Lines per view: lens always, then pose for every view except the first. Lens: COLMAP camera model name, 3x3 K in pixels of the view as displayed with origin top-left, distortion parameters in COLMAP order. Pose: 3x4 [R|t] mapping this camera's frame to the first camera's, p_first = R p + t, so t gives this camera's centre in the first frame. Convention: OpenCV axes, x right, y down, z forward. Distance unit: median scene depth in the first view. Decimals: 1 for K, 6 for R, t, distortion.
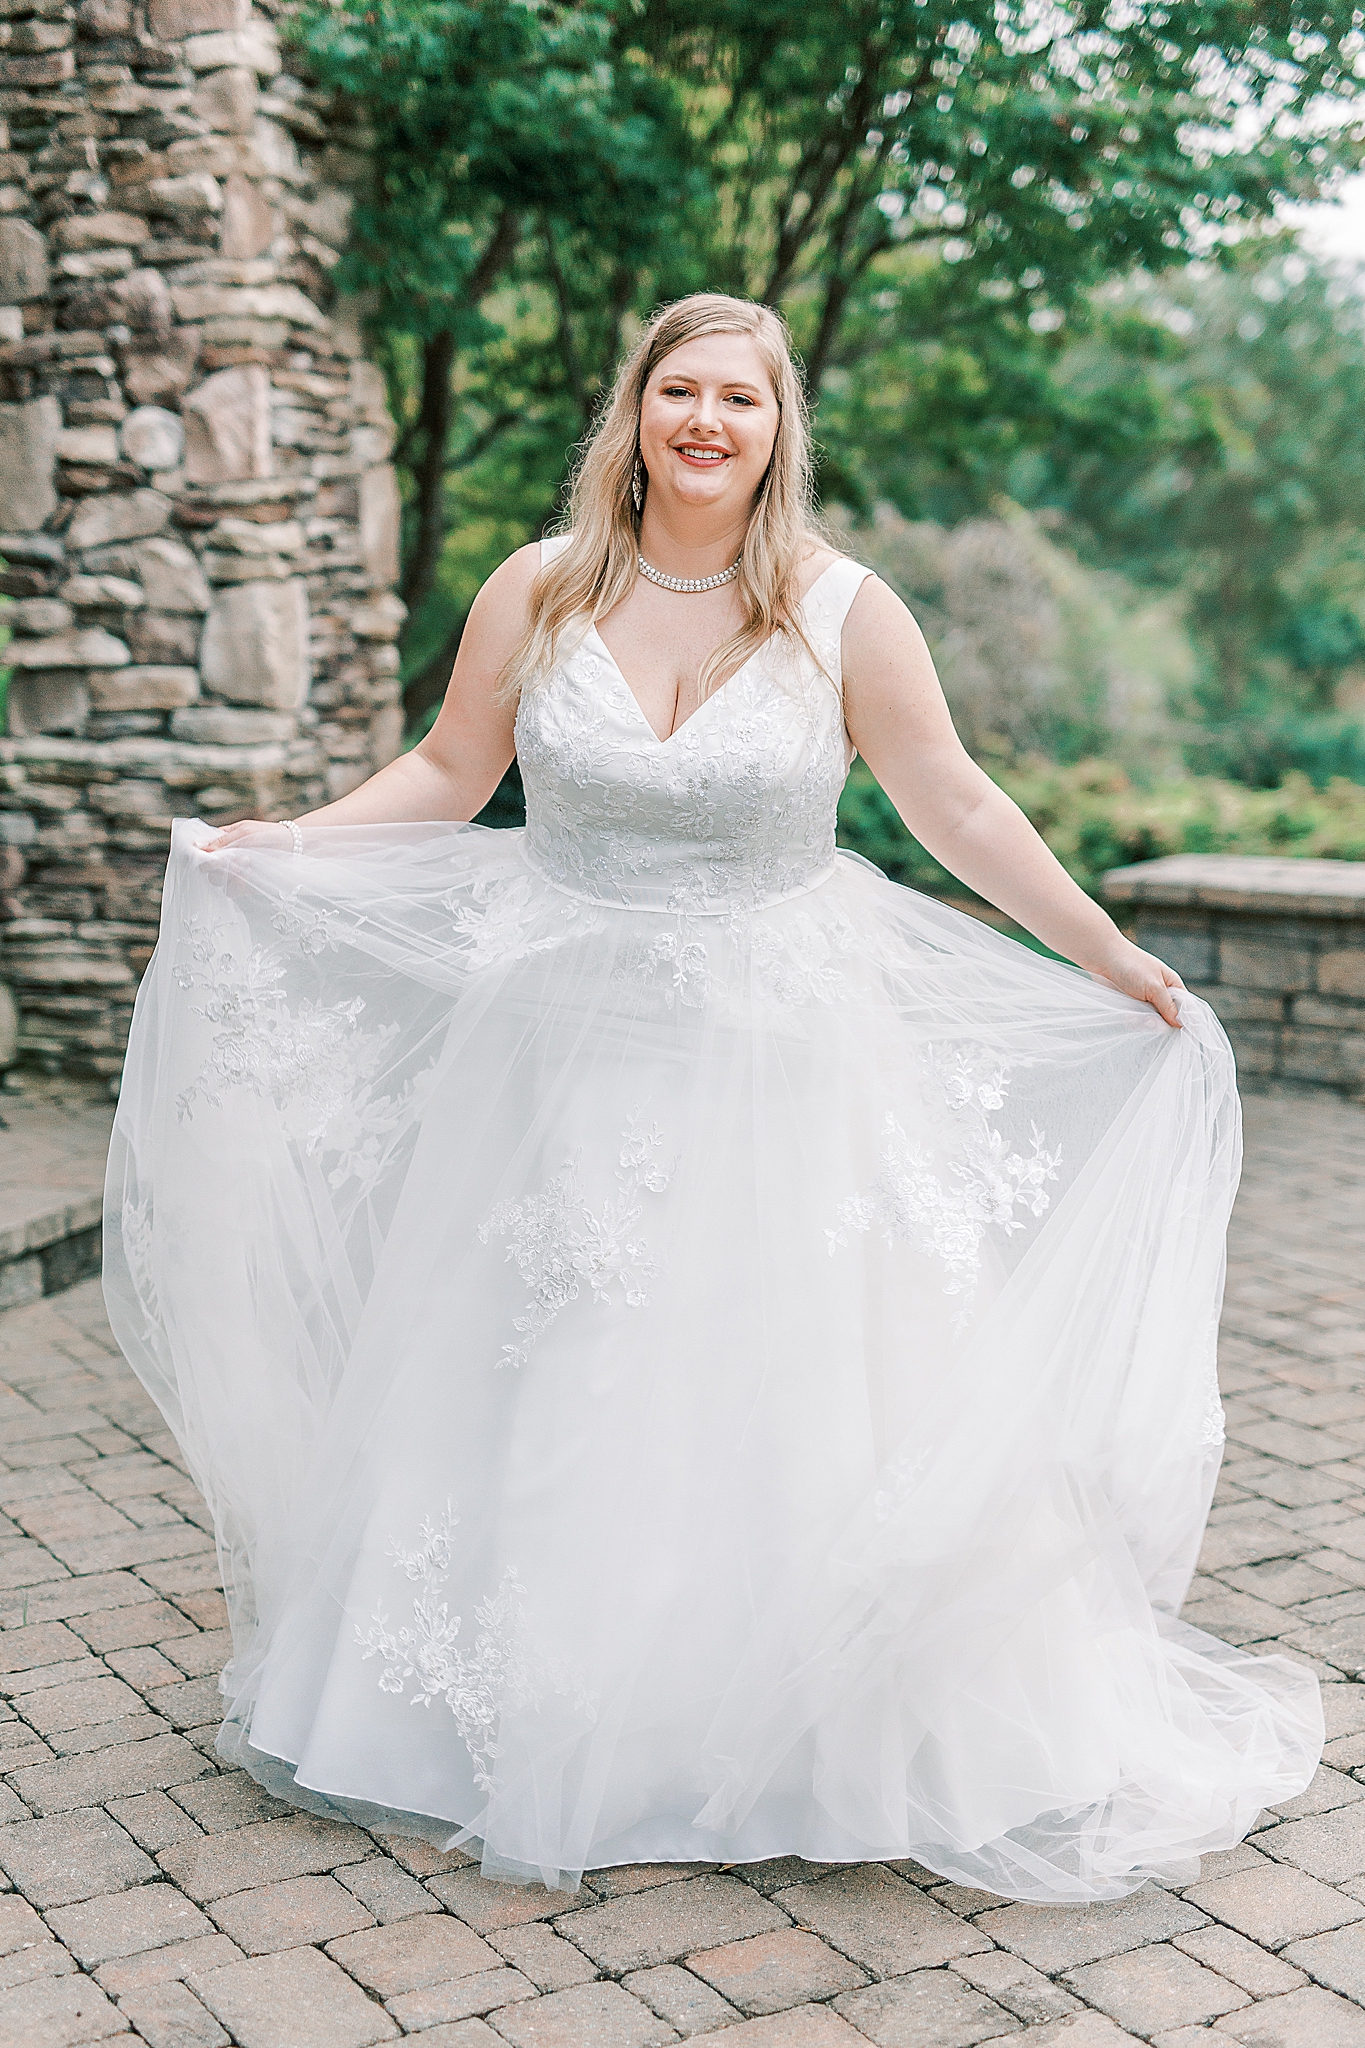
lens RADIAL K [[2934.7, 0, 682.5], [0, 2934.7, 1024.0], [0, 0, 1]] dist [0.002024, 0.021246]
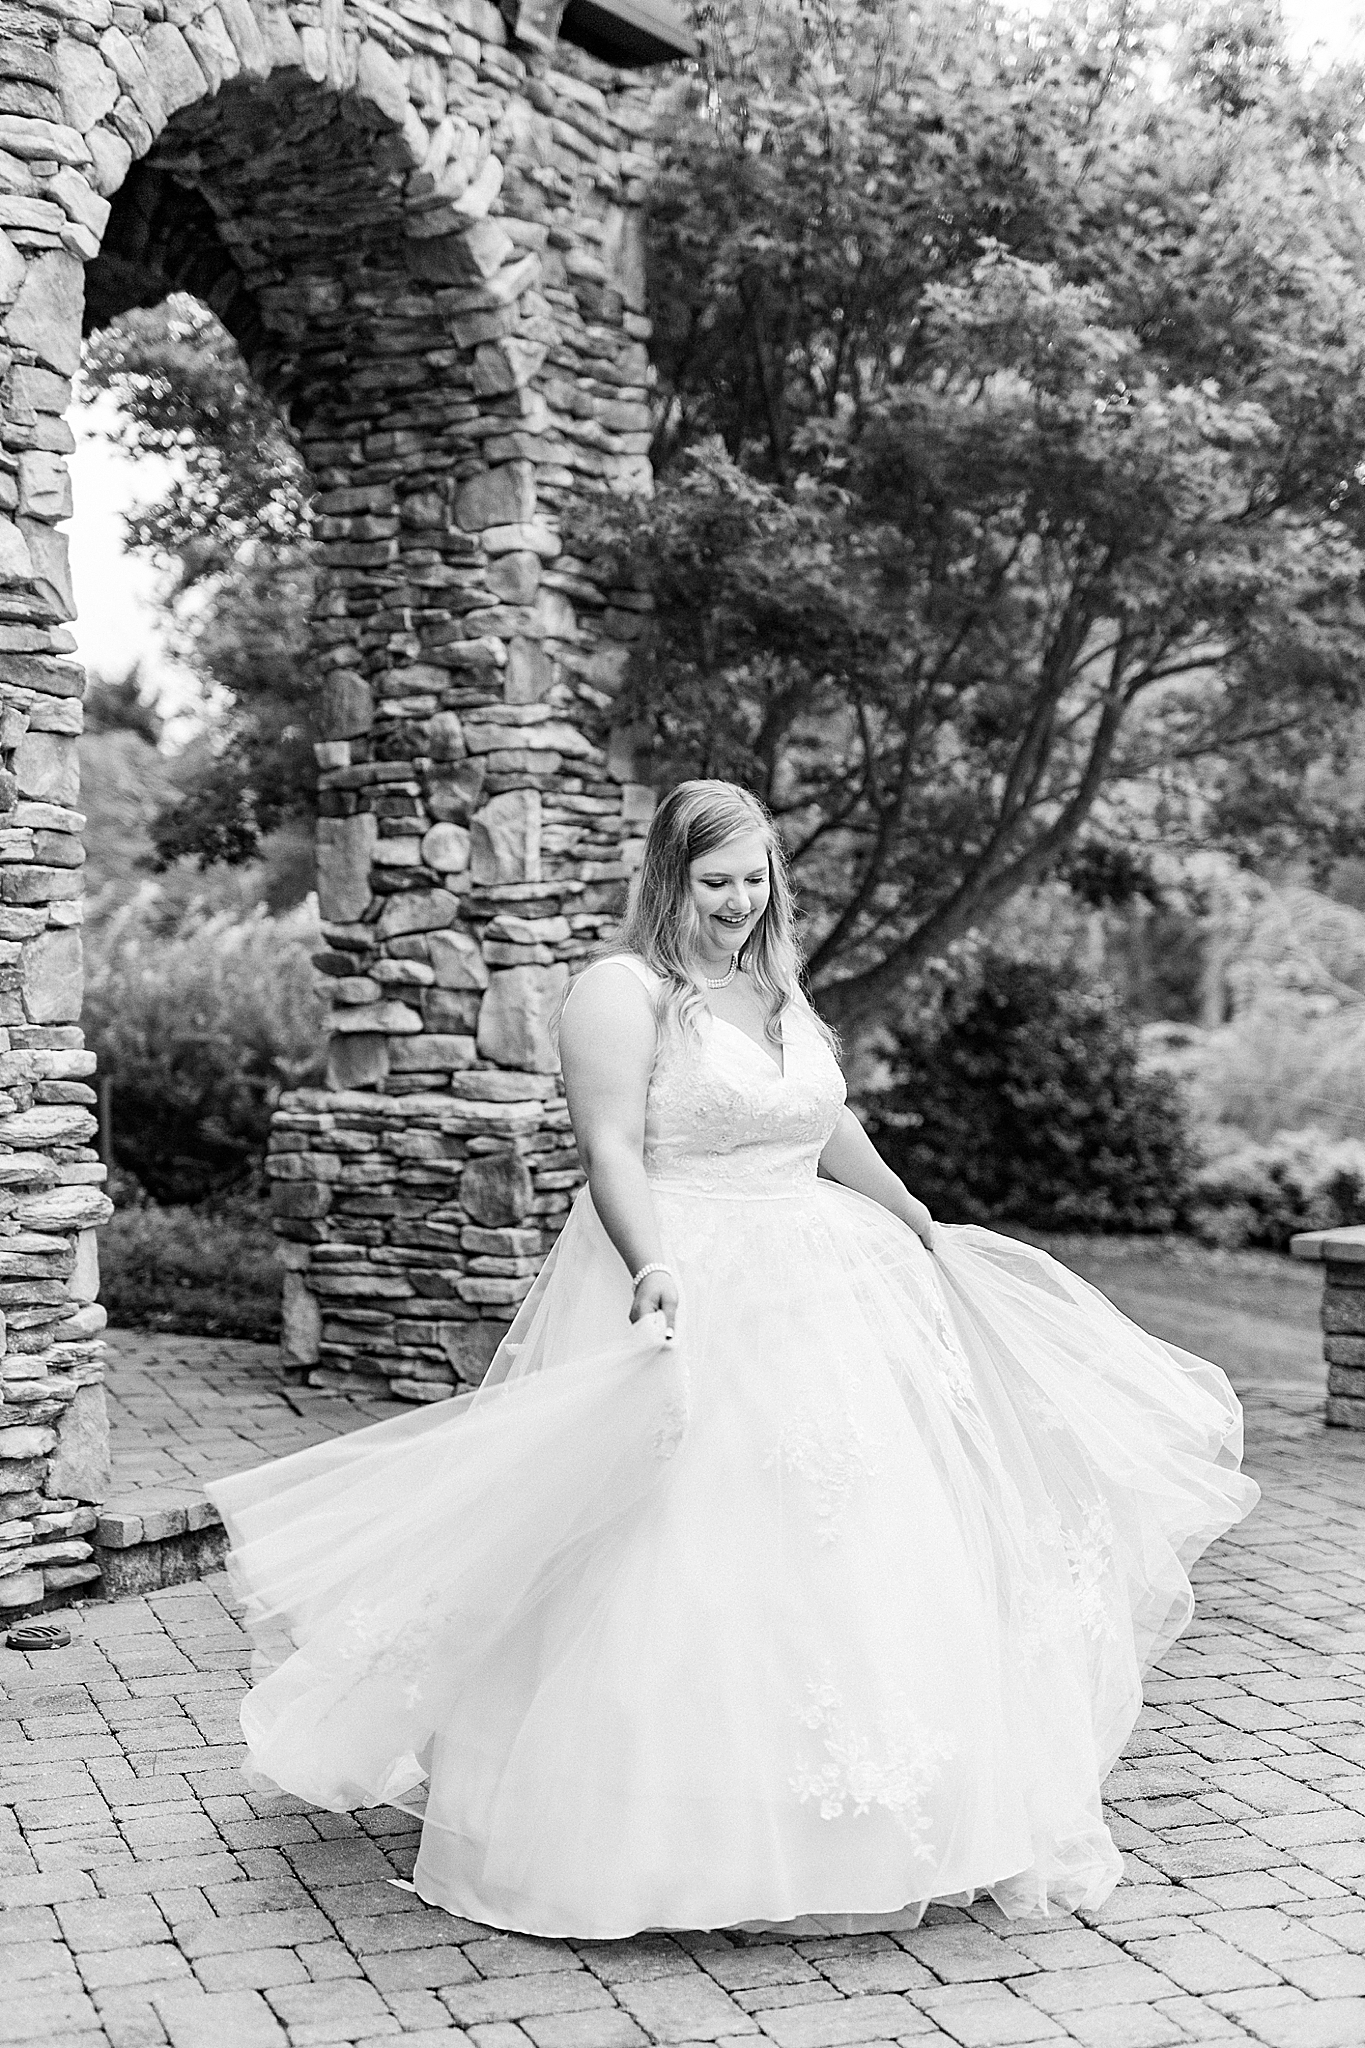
lens RADIAL K [[2878.6, 0, 682.5], [0, 2878.6, 1024.0], [0, 0, 1]] dist [0.002295, 0.002116]
pose [[0.982999, 0.018075, -0.182721, 0.133560], [-0.040810, 0.991759, -0.121441, 0.013437], [0.179020, 0.126833, 0.975636, -0.133807]]
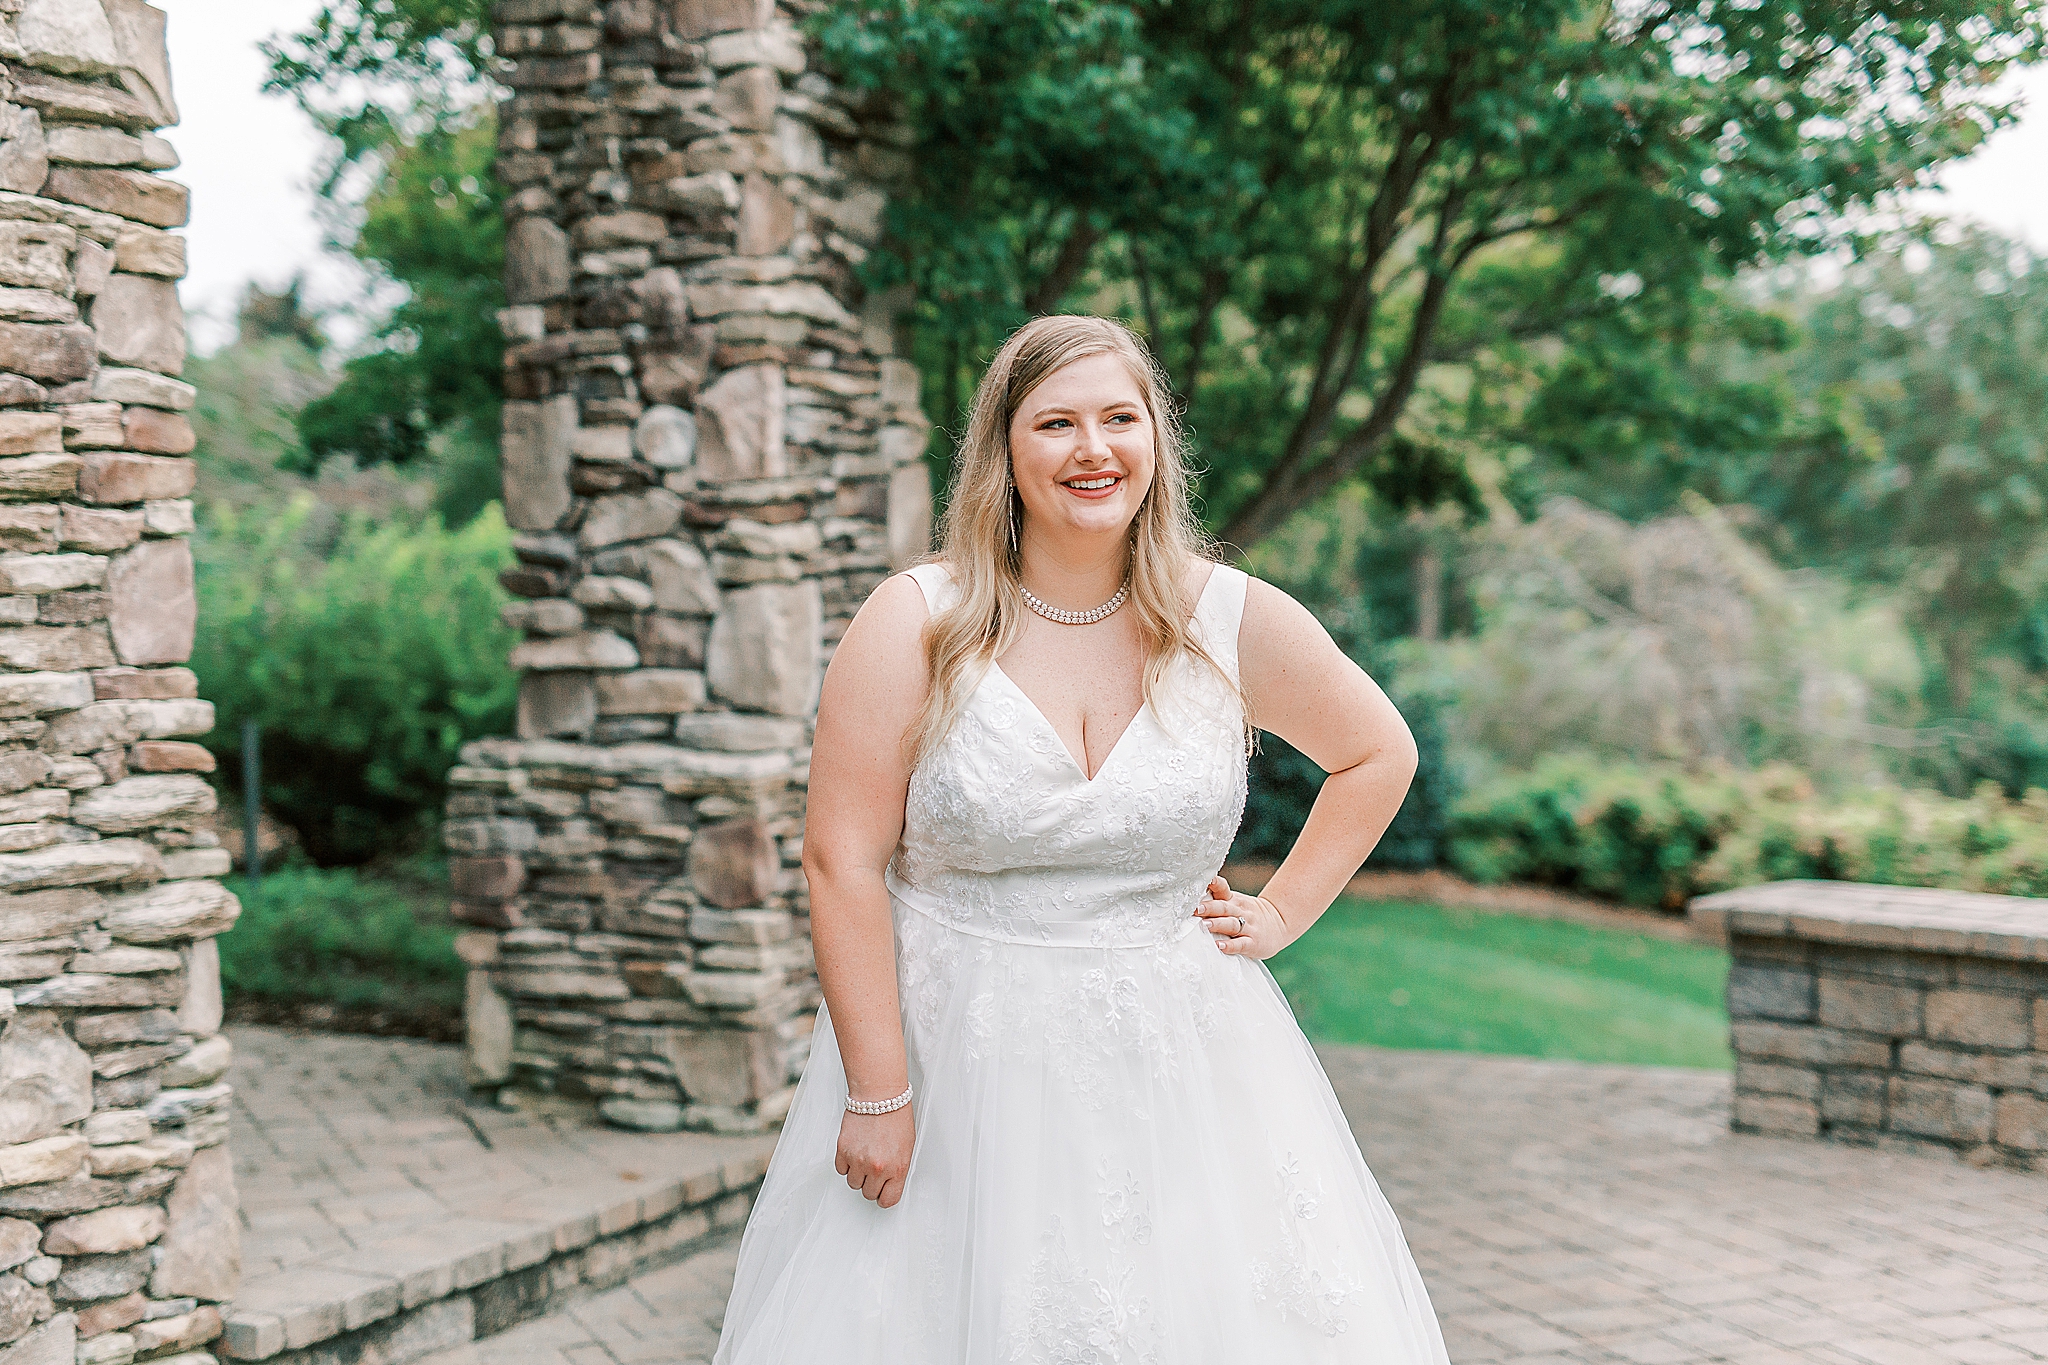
lens RADIAL K [[2934.7, 0, 1024.0], [0, 2934.7, 682.5], [0, 0, 1]] dist [0.002024, 0.021246]
pose [[0.991348, 0.010766, -0.130814, 0.065326], [-0.025353, 0.993567, -0.110369, -0.014158], [0.128784, 0.112730, 0.985244, 0.065053]]
